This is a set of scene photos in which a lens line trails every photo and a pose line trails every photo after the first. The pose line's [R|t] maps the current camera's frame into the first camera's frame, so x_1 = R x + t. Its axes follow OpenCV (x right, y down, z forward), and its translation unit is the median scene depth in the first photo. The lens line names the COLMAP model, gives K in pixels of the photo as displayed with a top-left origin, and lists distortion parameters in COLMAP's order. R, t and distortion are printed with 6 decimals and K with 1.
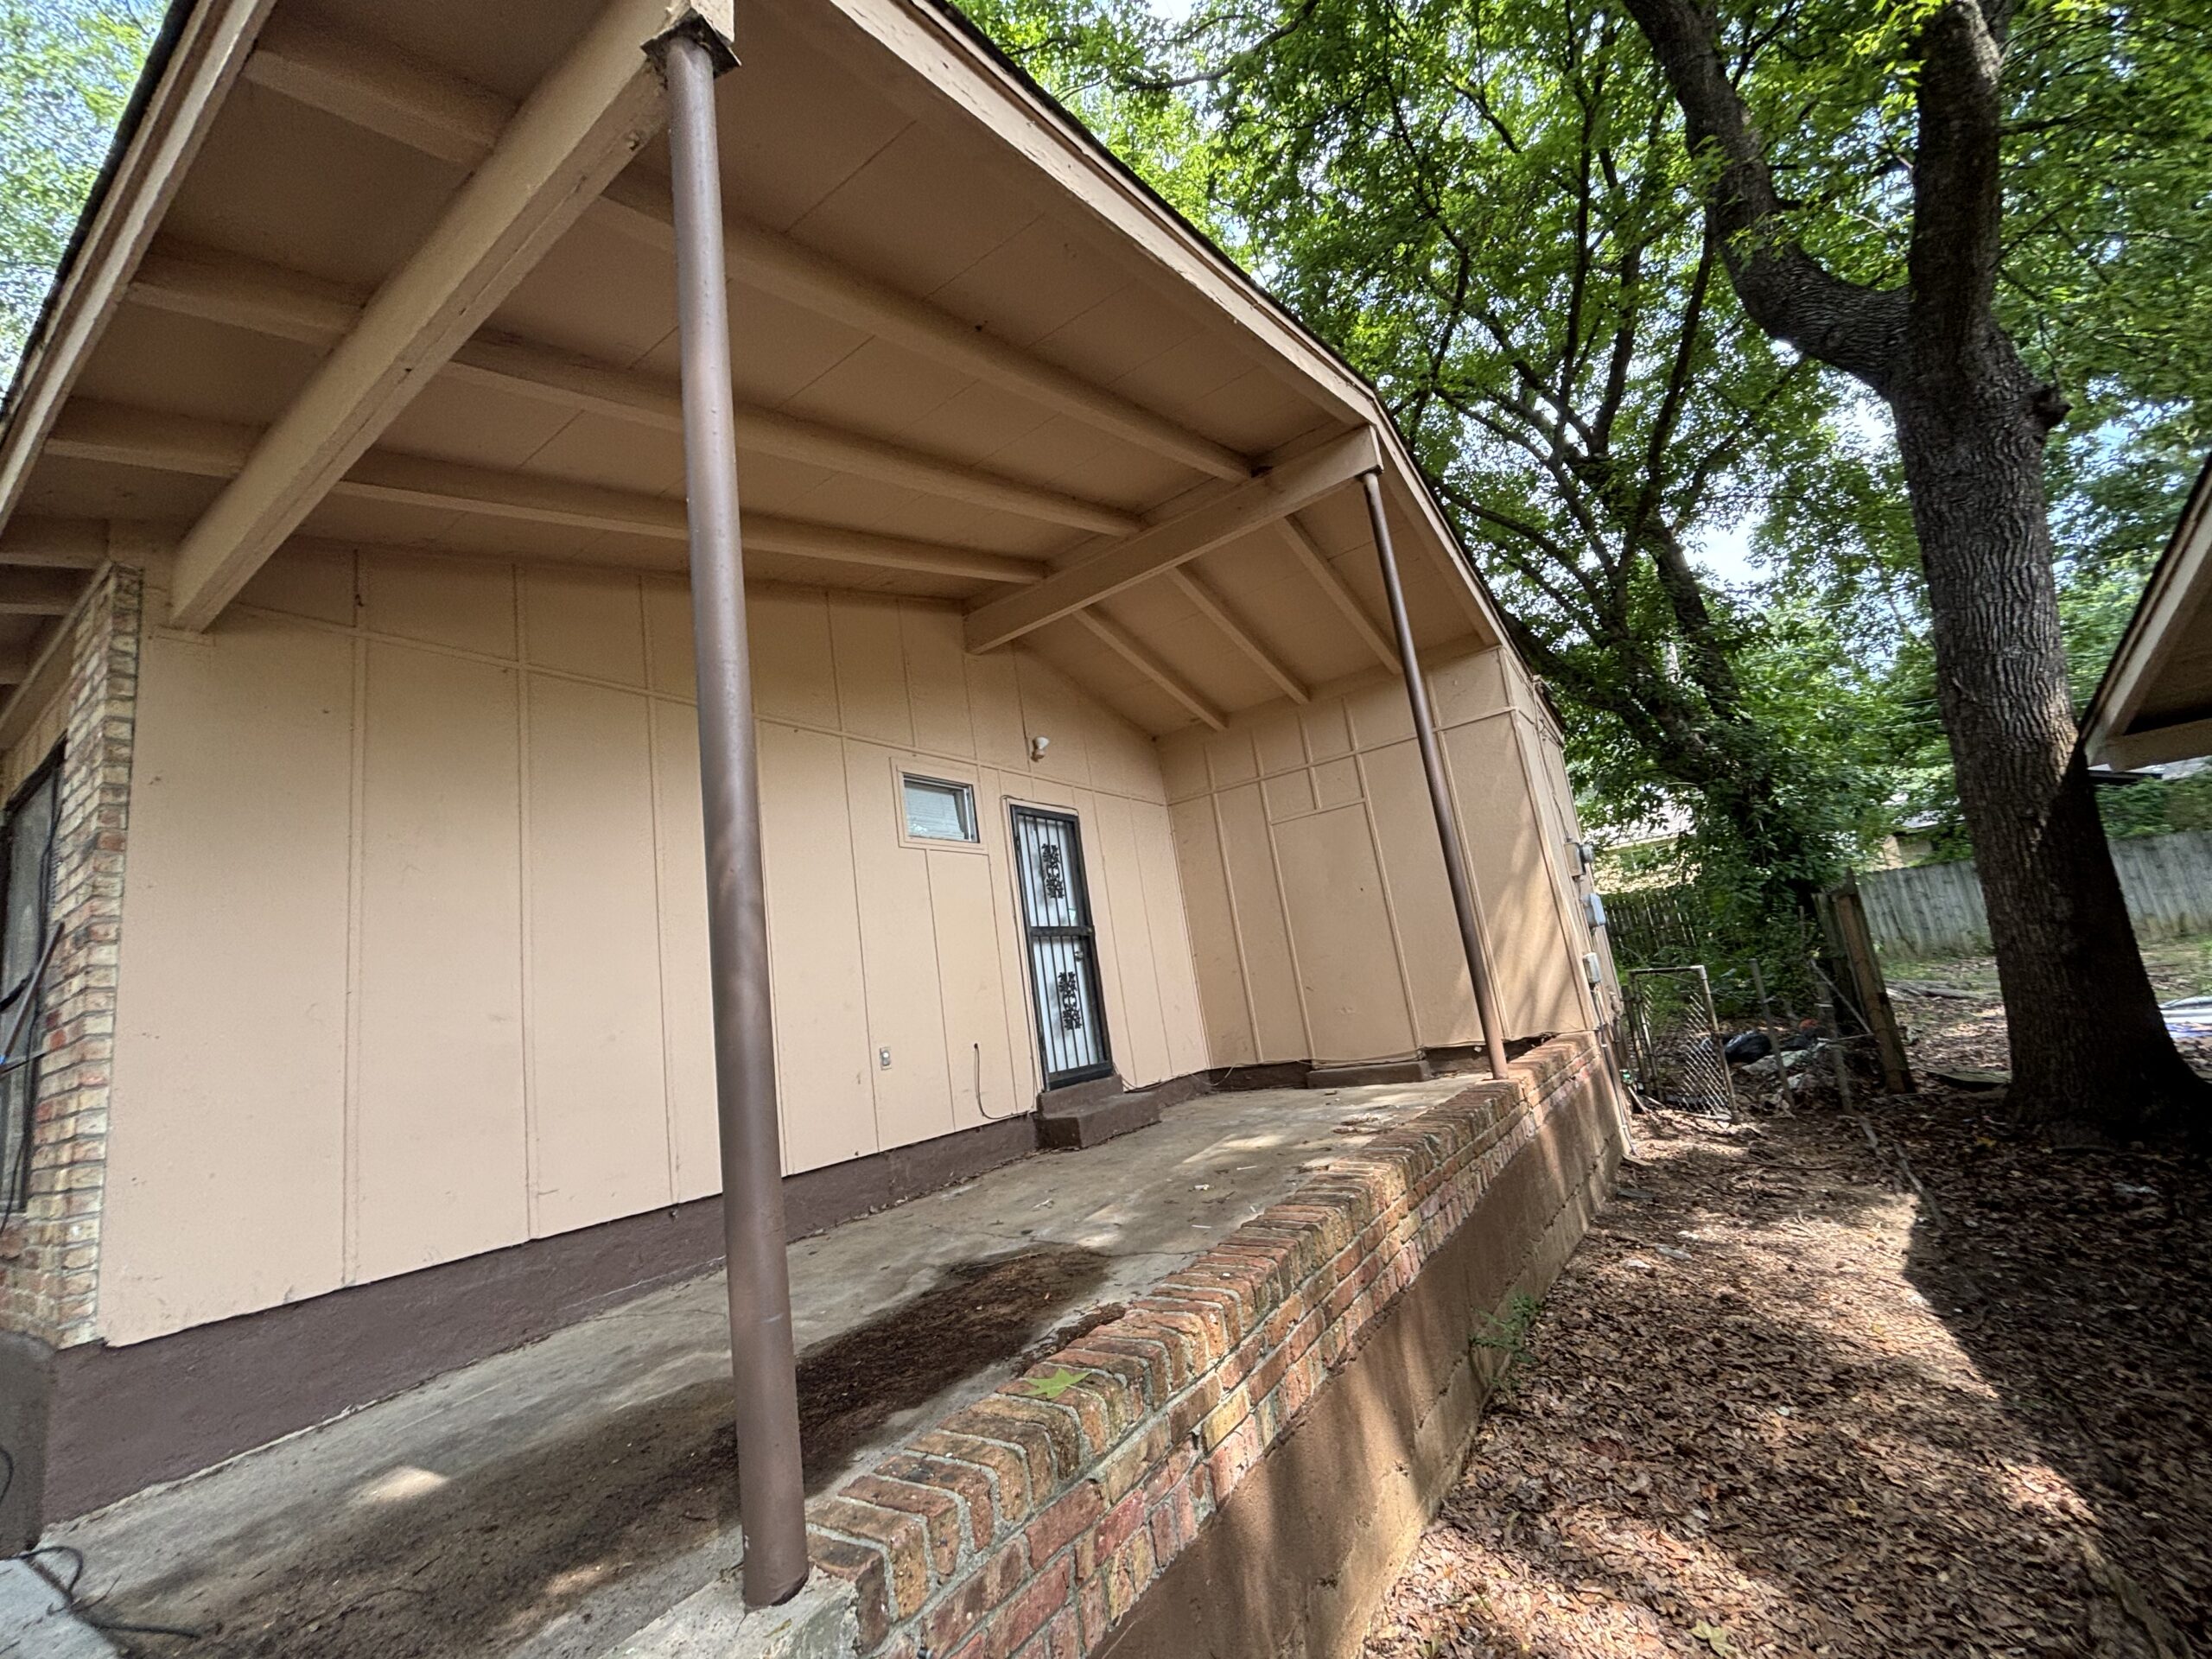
lens RADIAL K [[943.4, 0, 1094.1], [0, 943.4, 834.3], [0, 0, 1]] dist [0.002496, -0.000587]
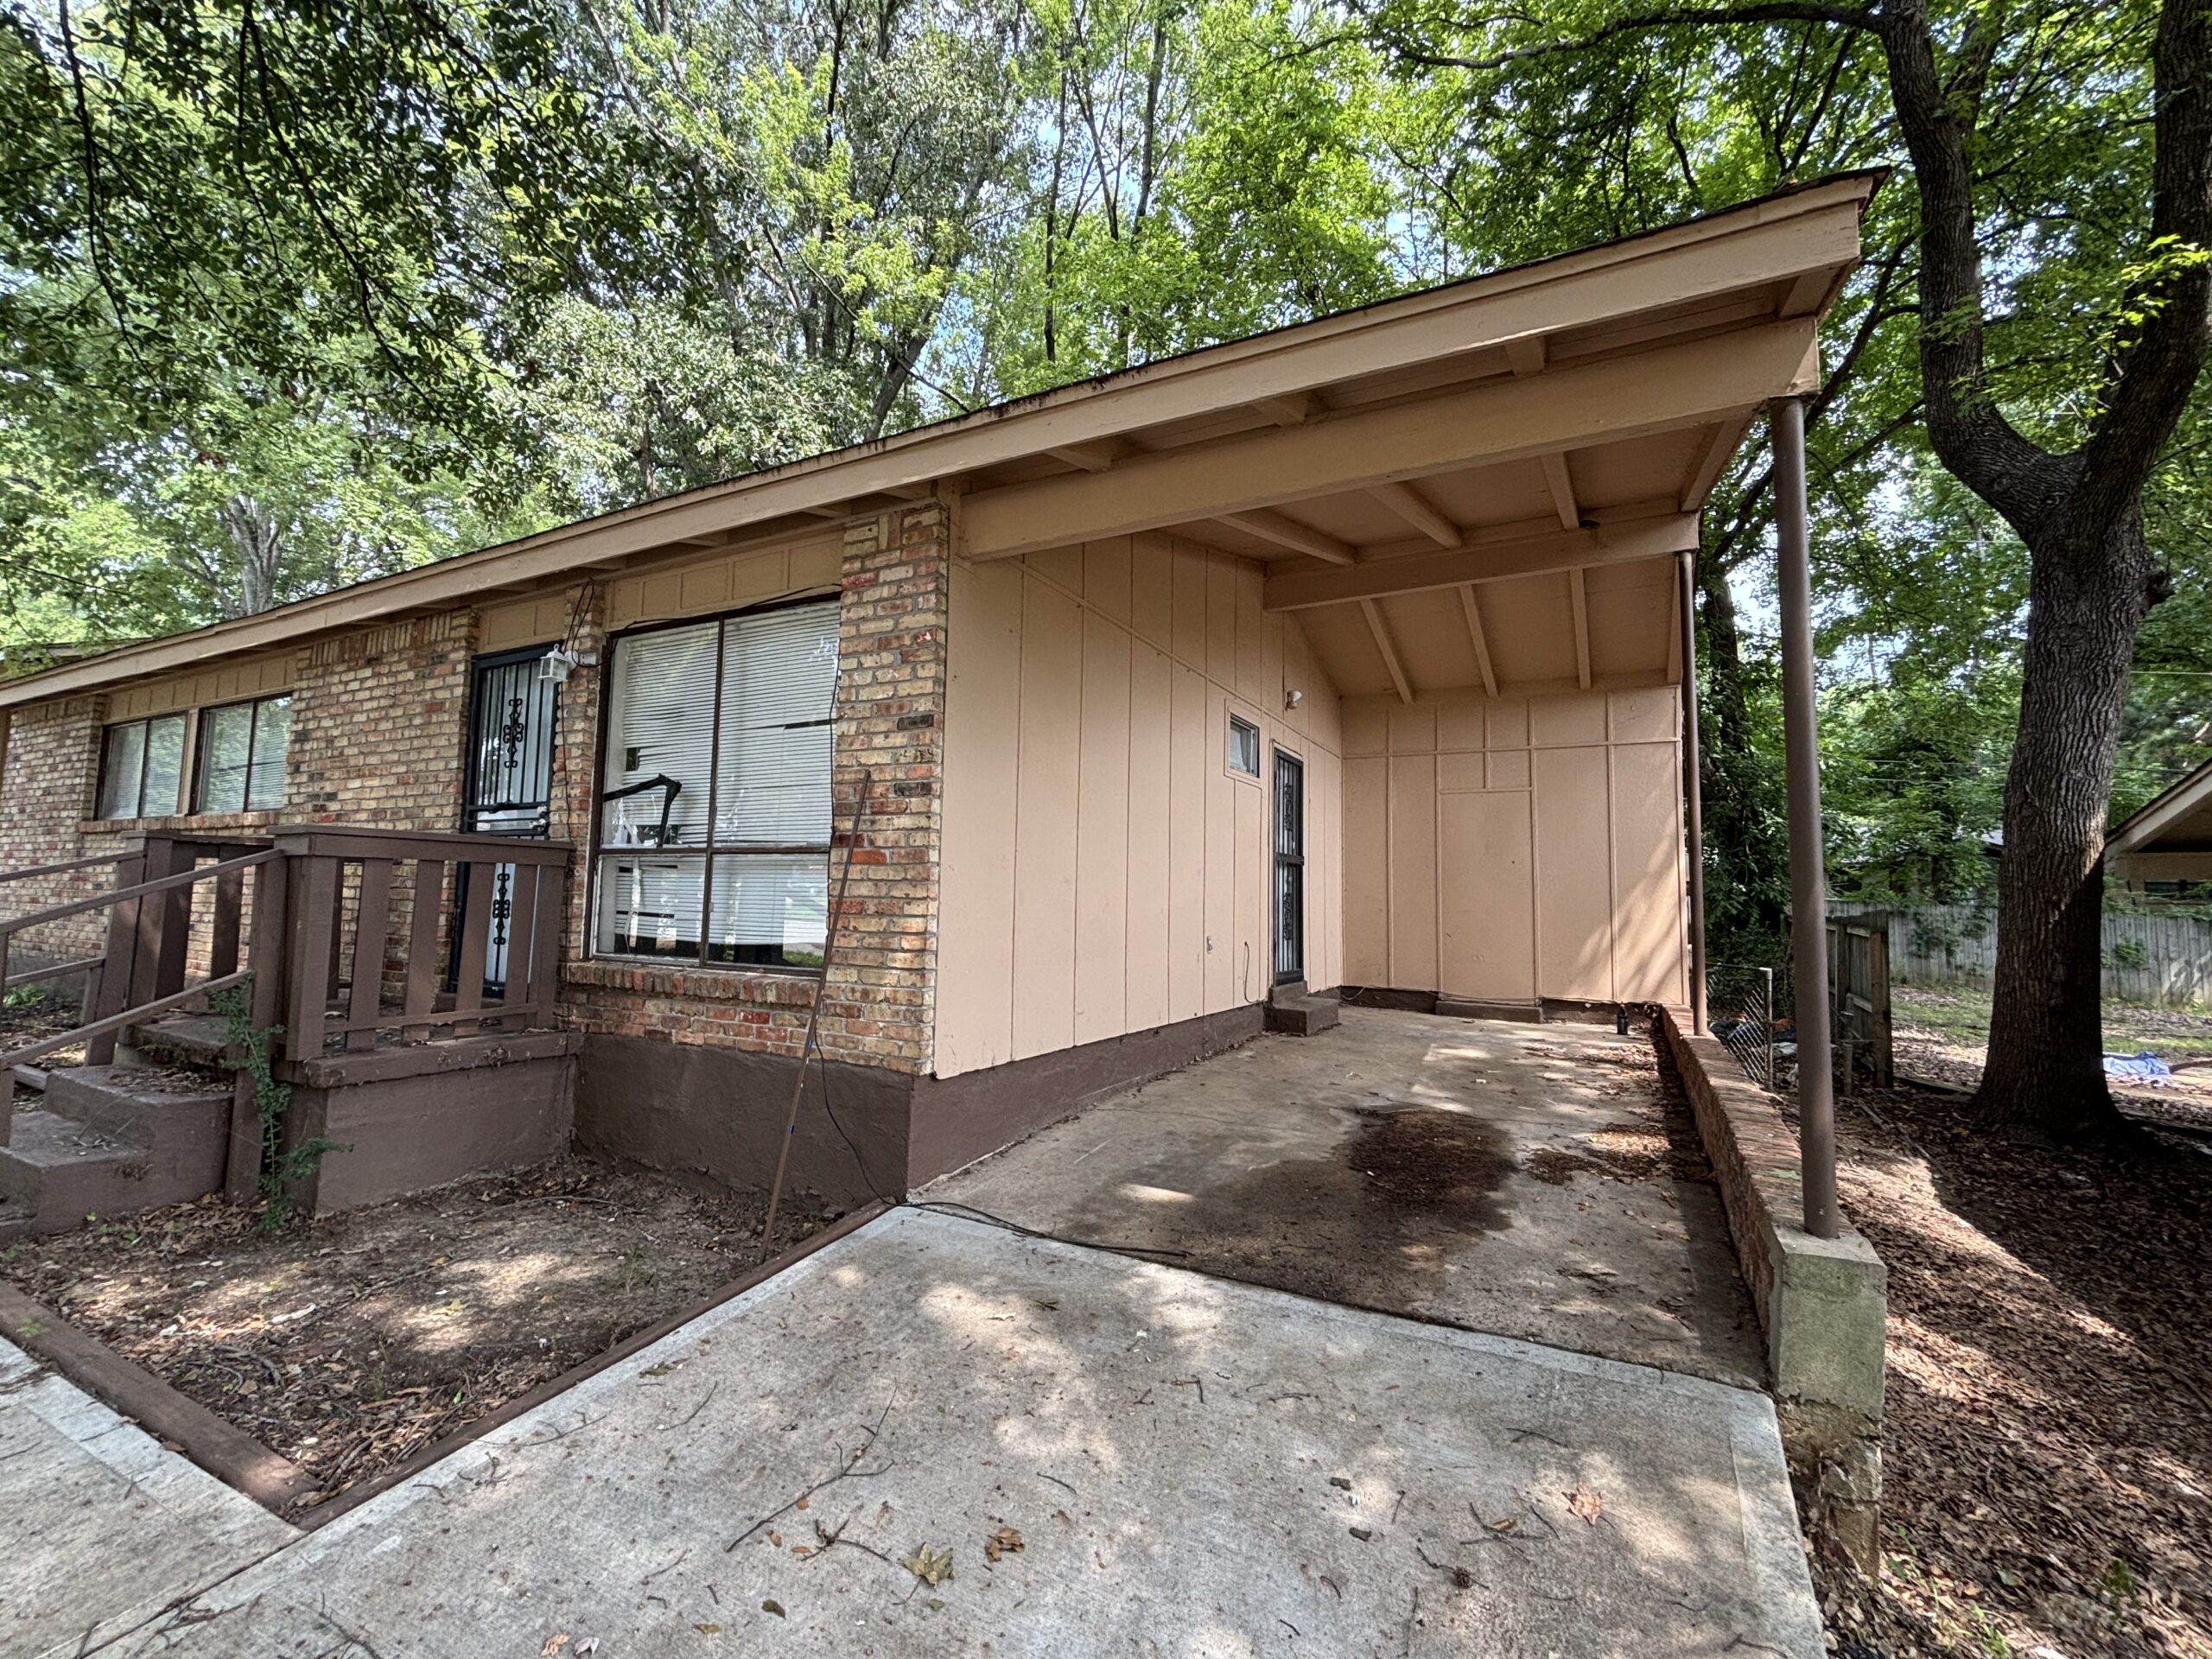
lens RADIAL K [[943.4, 0, 1094.1], [0, 943.4, 834.3], [0, 0, 1]] dist [0.002496, -0.000587]
pose [[0.980761, 0.168779, 0.098085, -0.749968], [-0.178756, 0.978400, 0.103825, -0.012550], [-0.078442, -0.119361, 0.989747, -0.295875]]
